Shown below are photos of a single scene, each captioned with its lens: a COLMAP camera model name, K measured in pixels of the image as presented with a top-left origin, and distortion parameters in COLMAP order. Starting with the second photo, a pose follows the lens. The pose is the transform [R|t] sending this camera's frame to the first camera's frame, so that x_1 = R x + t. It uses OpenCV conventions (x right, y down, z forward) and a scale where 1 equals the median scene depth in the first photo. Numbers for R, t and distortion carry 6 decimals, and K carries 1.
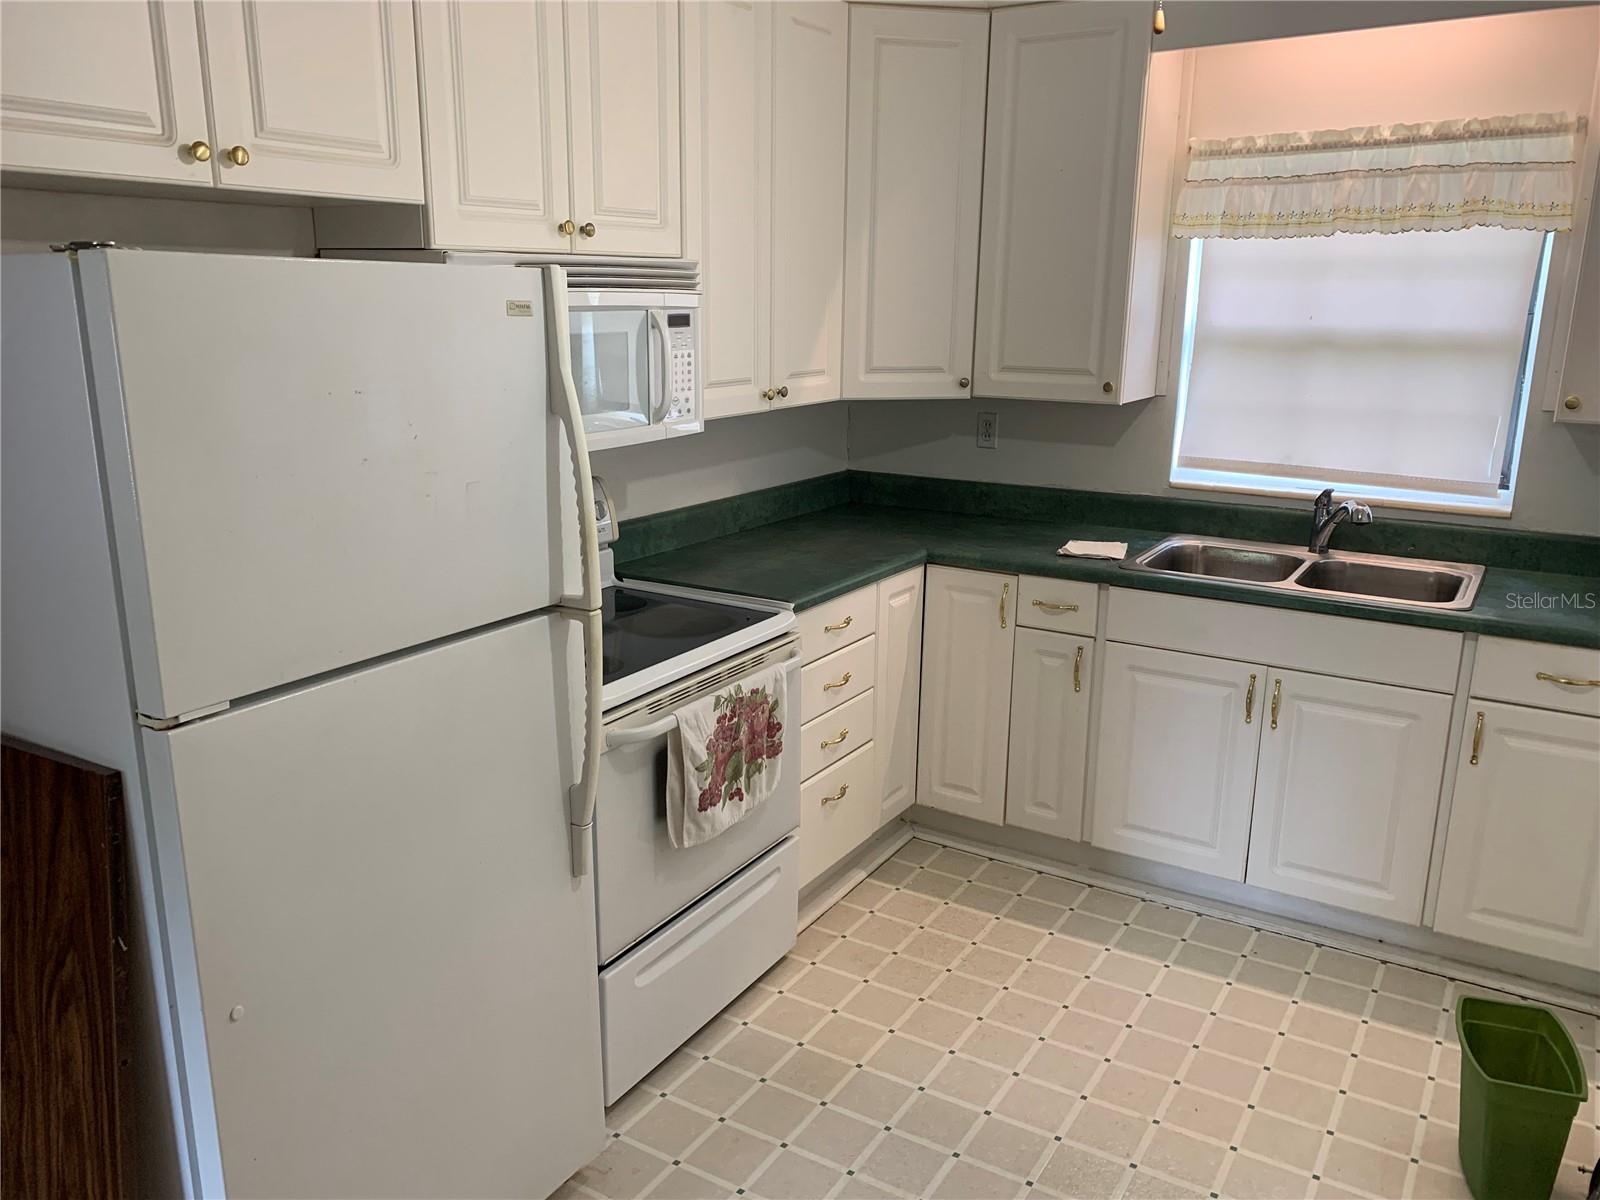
lens RADIAL K [[1224.9, 0, 800.0], [0, 1224.9, 600.0], [0, 0, 1]] dist [0.100292, -0.094434]
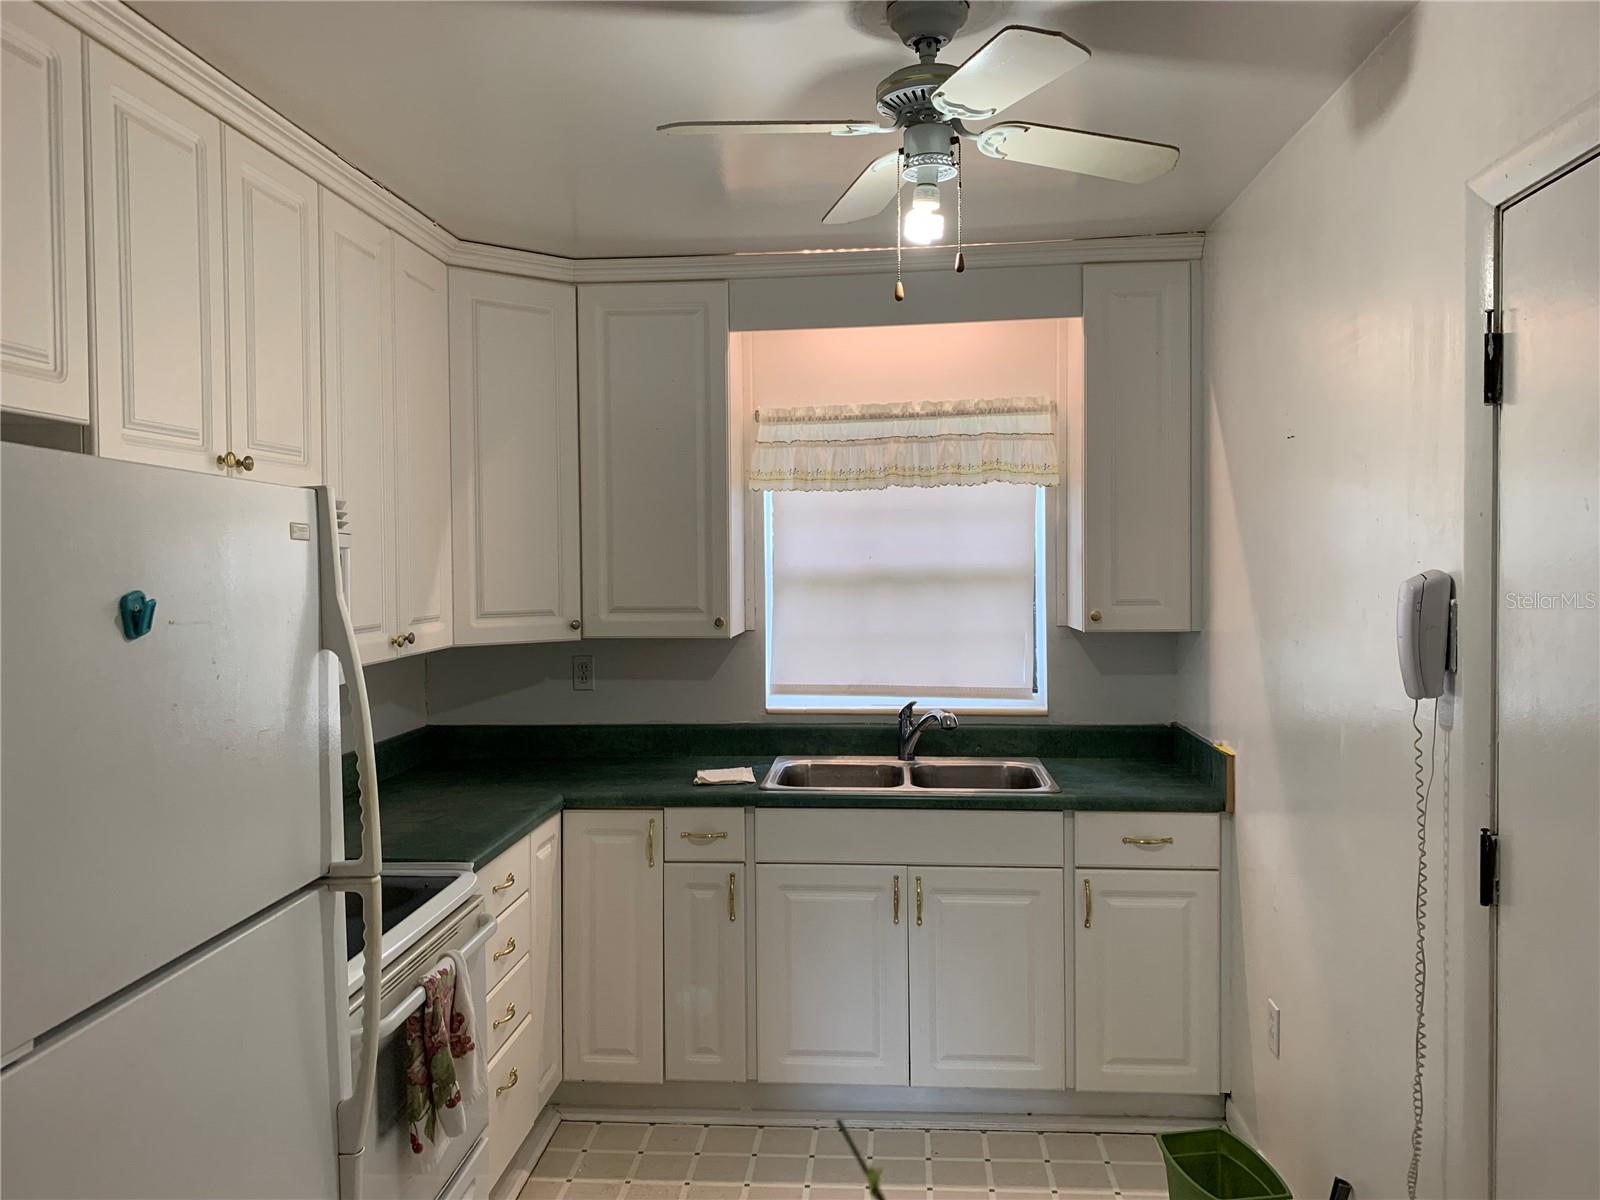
lens RADIAL K [[1219.3, 0, 800.0], [0, 1219.3, 600.0], [0, 0, 1]] dist [0.146173, -0.289246]
pose [[0.894451, -0.034797, 0.445810, -0.162351], [0.128204, 0.975070, -0.181114, 0.008759], [-0.428394, 0.219152, 0.876613, 0.047425]]
